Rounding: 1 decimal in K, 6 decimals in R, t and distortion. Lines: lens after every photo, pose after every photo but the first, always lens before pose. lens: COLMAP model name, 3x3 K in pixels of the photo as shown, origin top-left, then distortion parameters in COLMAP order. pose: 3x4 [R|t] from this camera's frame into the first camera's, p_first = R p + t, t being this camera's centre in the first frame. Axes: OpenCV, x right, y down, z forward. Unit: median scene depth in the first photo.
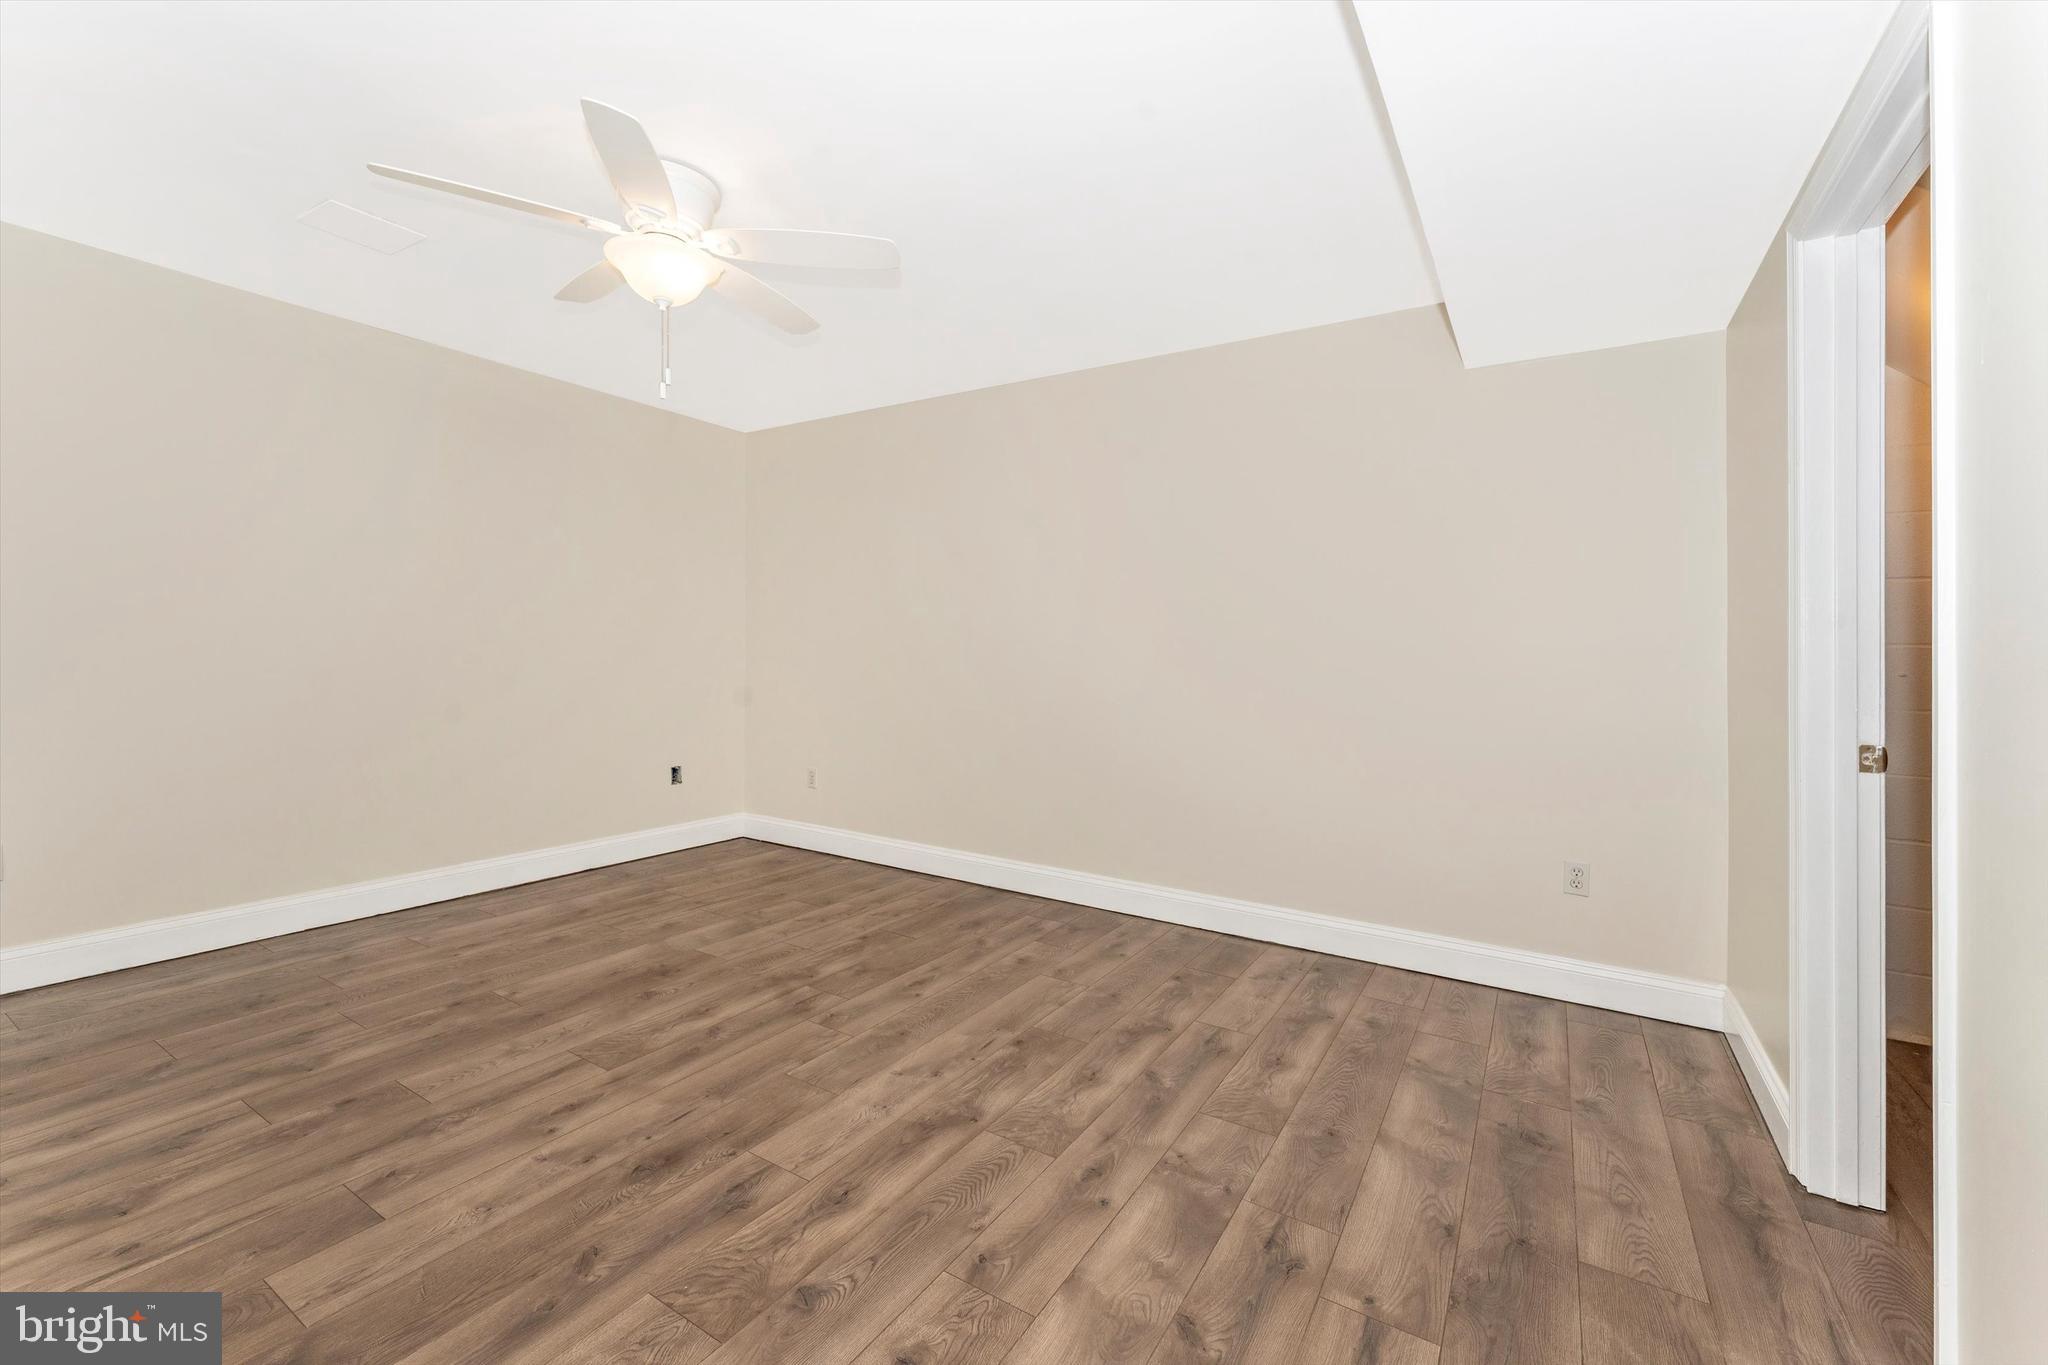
lens RADIAL K [[879.2, 0, 1017.4], [0, 879.2, 648.9], [0, 0, 1]] dist [0.000338, 0.000114]
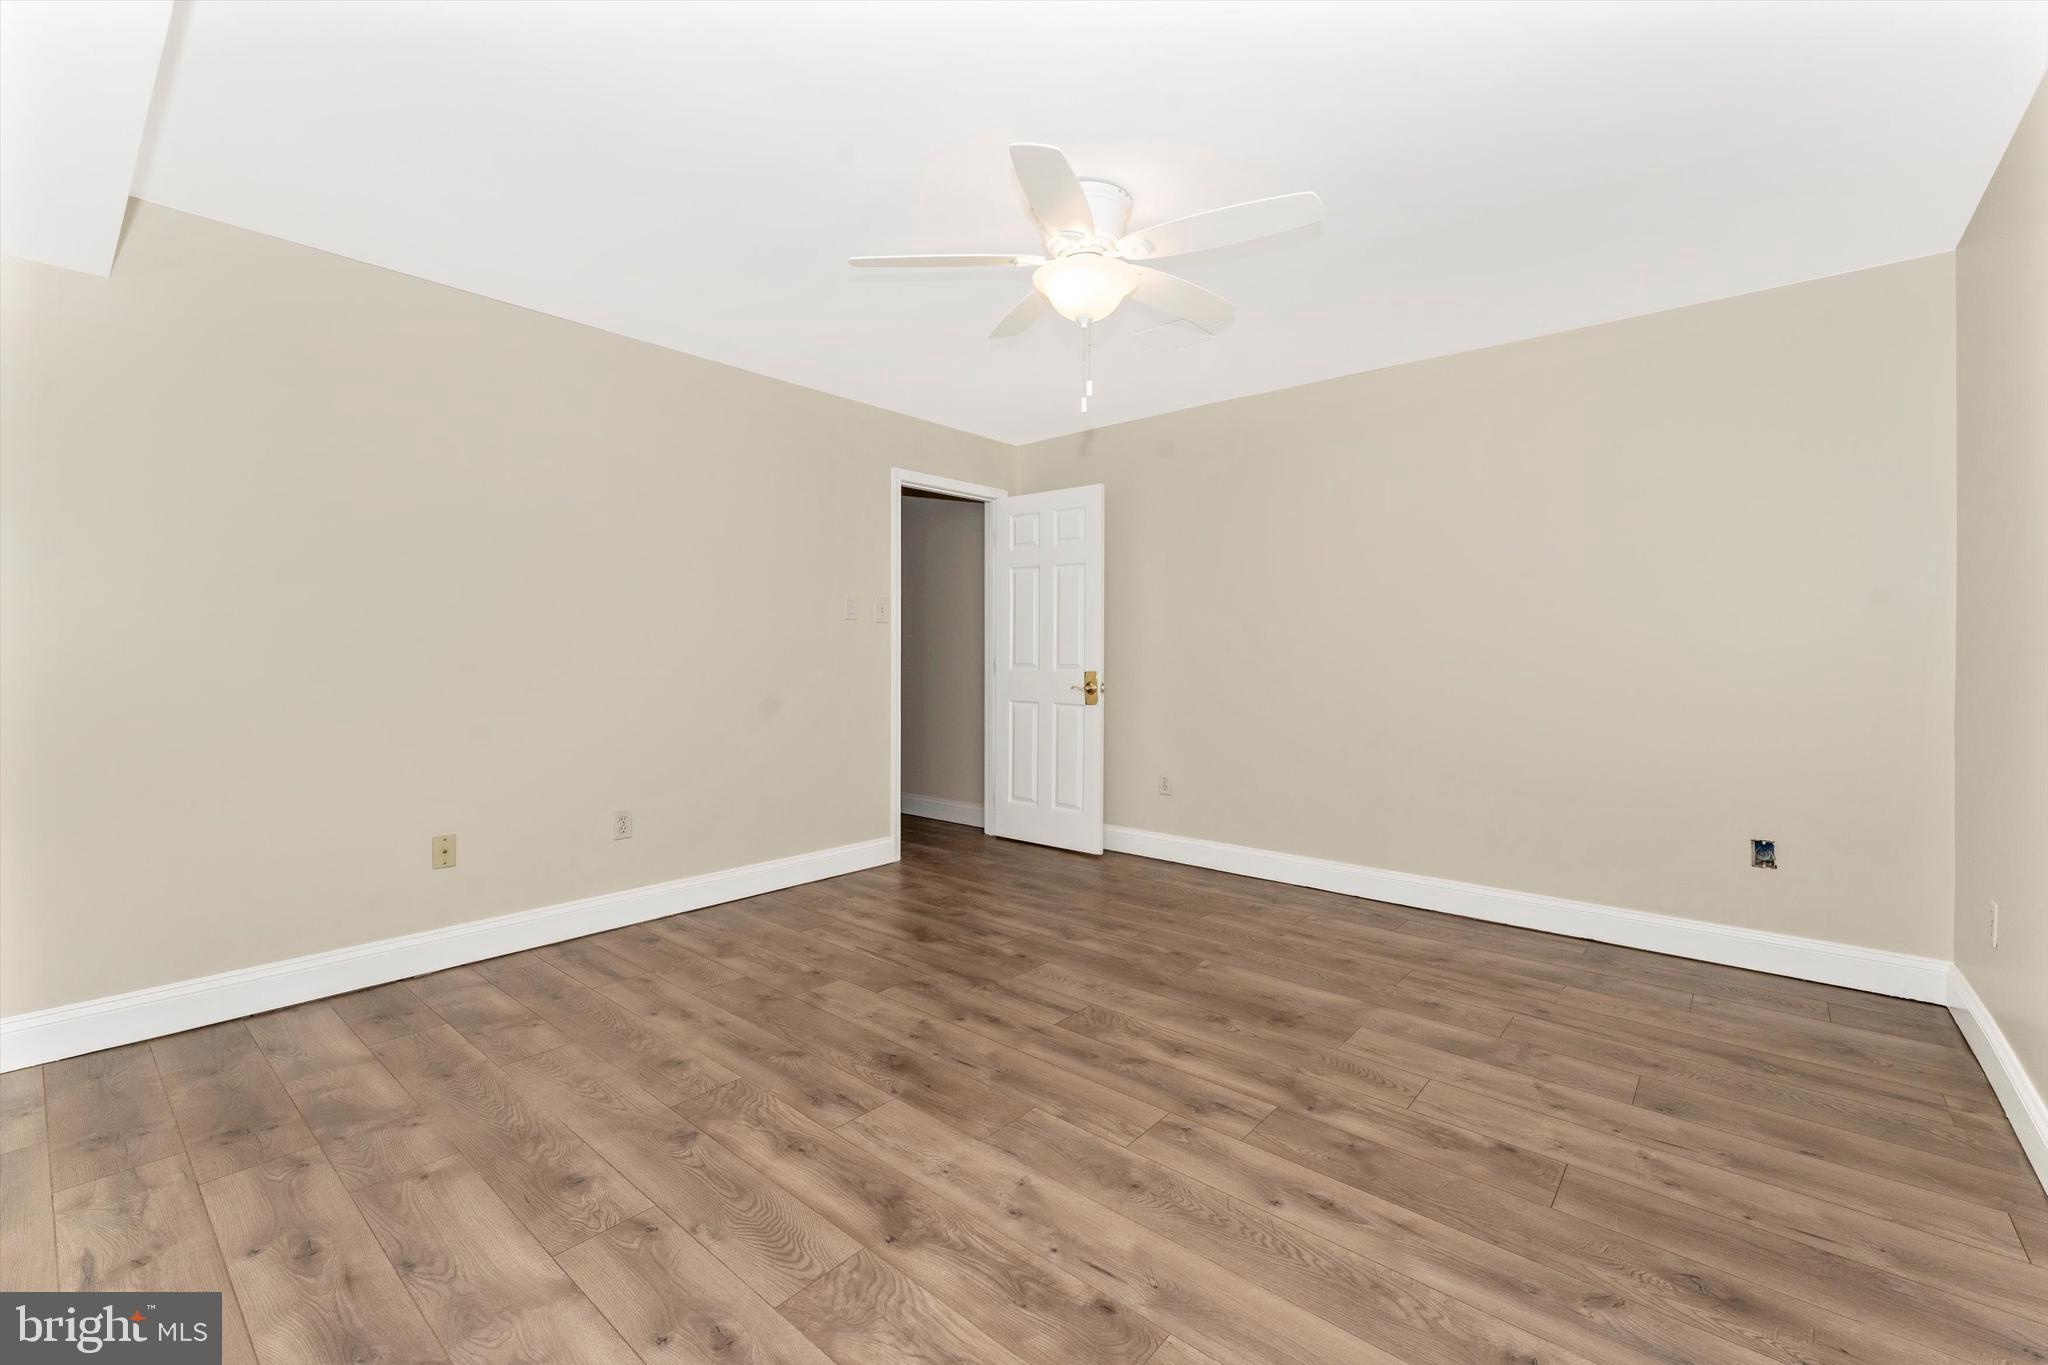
lens RADIAL K [[818.5, 0, 1027.9], [0, 818.5, 668.9], [0, 0, 1]] dist [0.001250, -0.000056]
pose [[-0.134260, 0.001048, -0.990946, 0.593753], [-0.002172, 0.999997, 0.001351, 0.002661], [0.990944, 0.002333, -0.134257, 1.058381]]
